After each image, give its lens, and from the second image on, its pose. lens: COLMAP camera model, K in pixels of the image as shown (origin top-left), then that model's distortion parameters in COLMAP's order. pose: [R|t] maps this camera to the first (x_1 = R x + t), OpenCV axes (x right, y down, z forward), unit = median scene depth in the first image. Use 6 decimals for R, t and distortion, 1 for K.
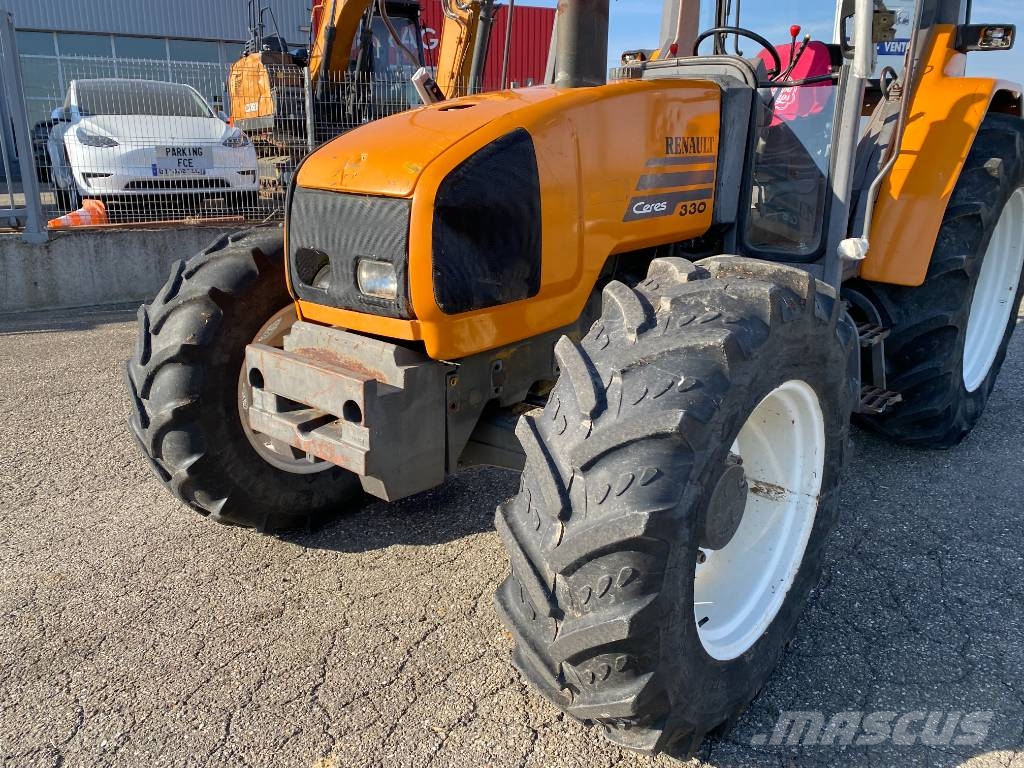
lens RADIAL K [[780.1, 0, 499.6], [0, 780.1, 375.3], [0, 0, 1]] dist [0.045531, -0.048549]
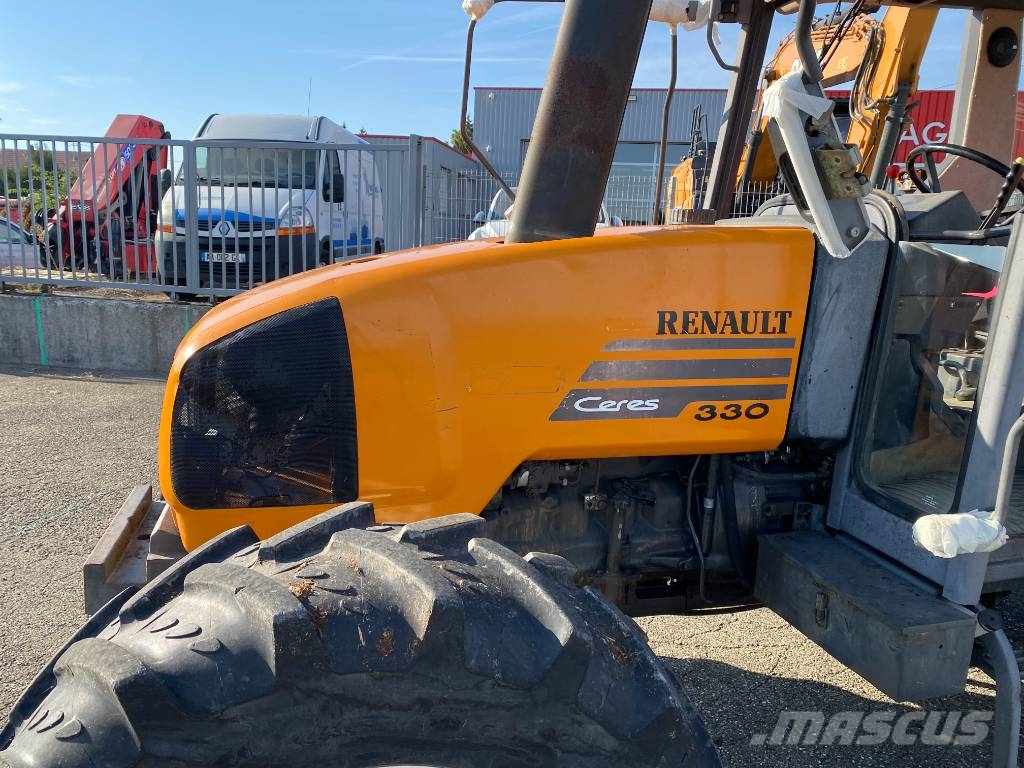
lens RADIAL K [[780.1, 0, 499.5], [0, 780.1, 378.1], [0, 0, 1]] dist [0.045531, -0.048549]
pose [[0.817498, 0.140575, -0.558512, 0.434966], [-0.199464, 0.978844, -0.045586, -0.161371], [0.540288, 0.148669, 0.828243, 0.307096]]
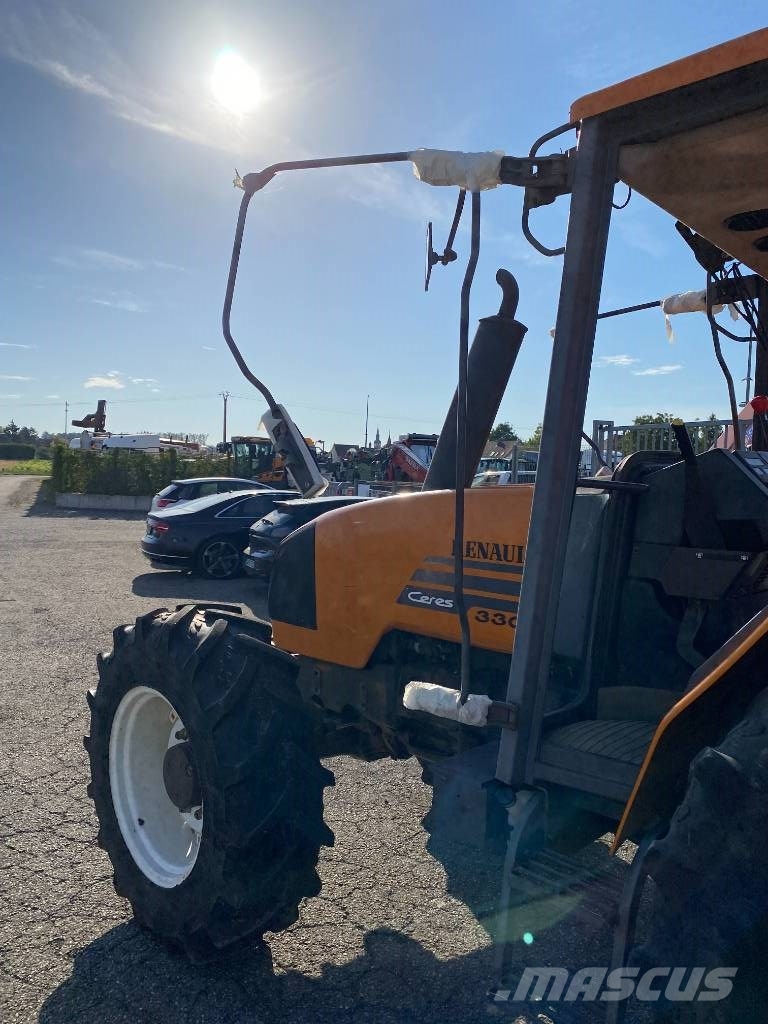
lens RADIAL K [[780.1, 0, 366.9], [0, 780.1, 505.8], [0, 0, 1]] dist [0.045531, -0.048549]
pose [[-0.089410, 0.039432, -0.995214, 1.098458], [-0.302302, 0.951004, 0.064839, -0.332368], [0.949010, 0.306653, -0.073109, 0.836563]]
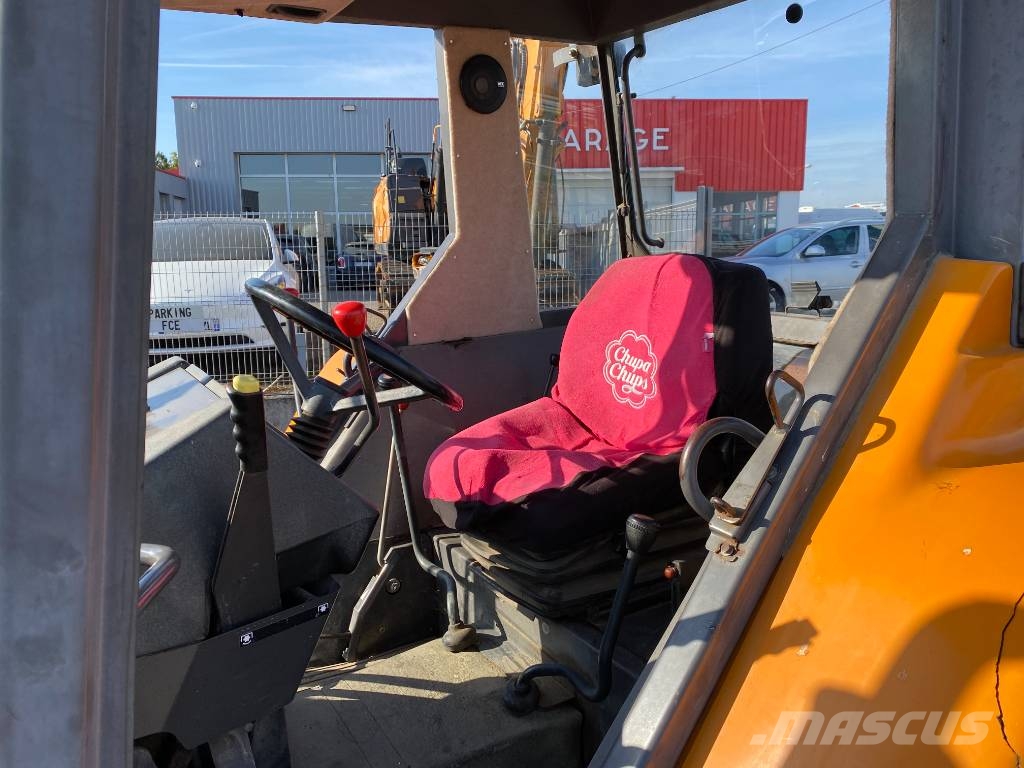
lens RADIAL K [[780.1, 0, 523.0], [0, 780.1, 367.6], [0, 0, 1]] dist [0.045531, -0.048549]
pose [[0.957476, 0.030229, -0.286925, 0.568088], [-0.062344, 0.992678, -0.103461, -0.422649], [0.281697, 0.116950, 0.952350, 0.788757]]
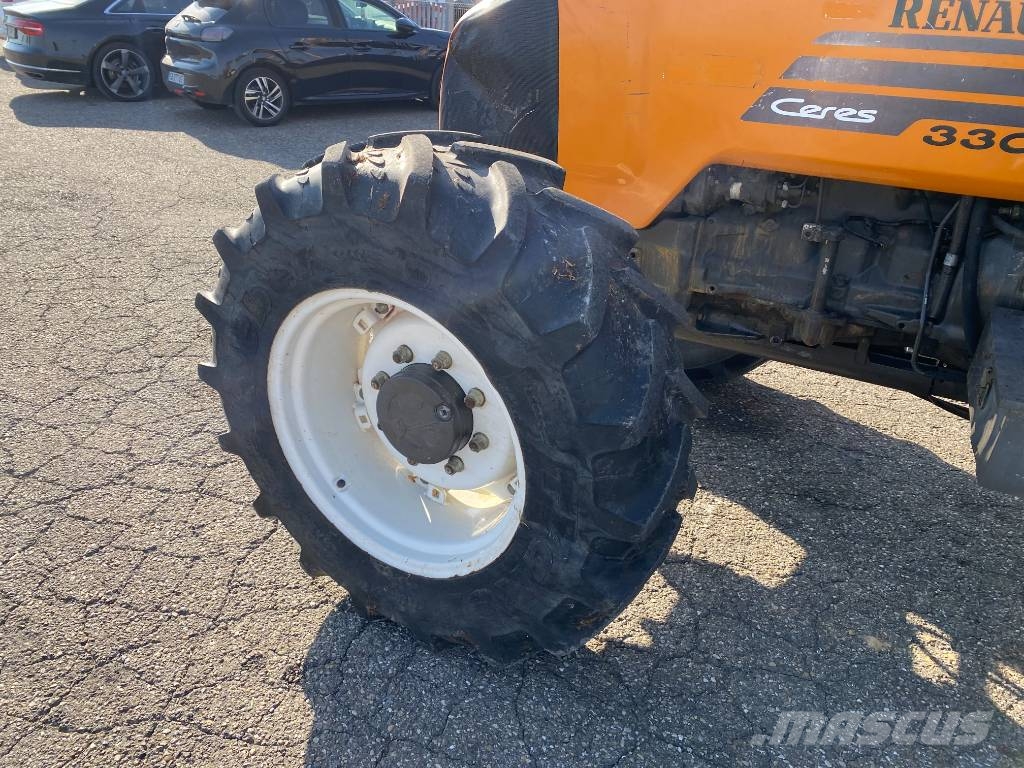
lens RADIAL K [[780.1, 0, 497.1], [0, 780.1, 381.0], [0, 0, 1]] dist [0.045531, -0.048549]
pose [[0.194093, 0.454264, -0.869467, 0.701158], [-0.309718, 0.869365, 0.385072, -0.164532], [0.930808, 0.194550, 0.309431, 0.520539]]
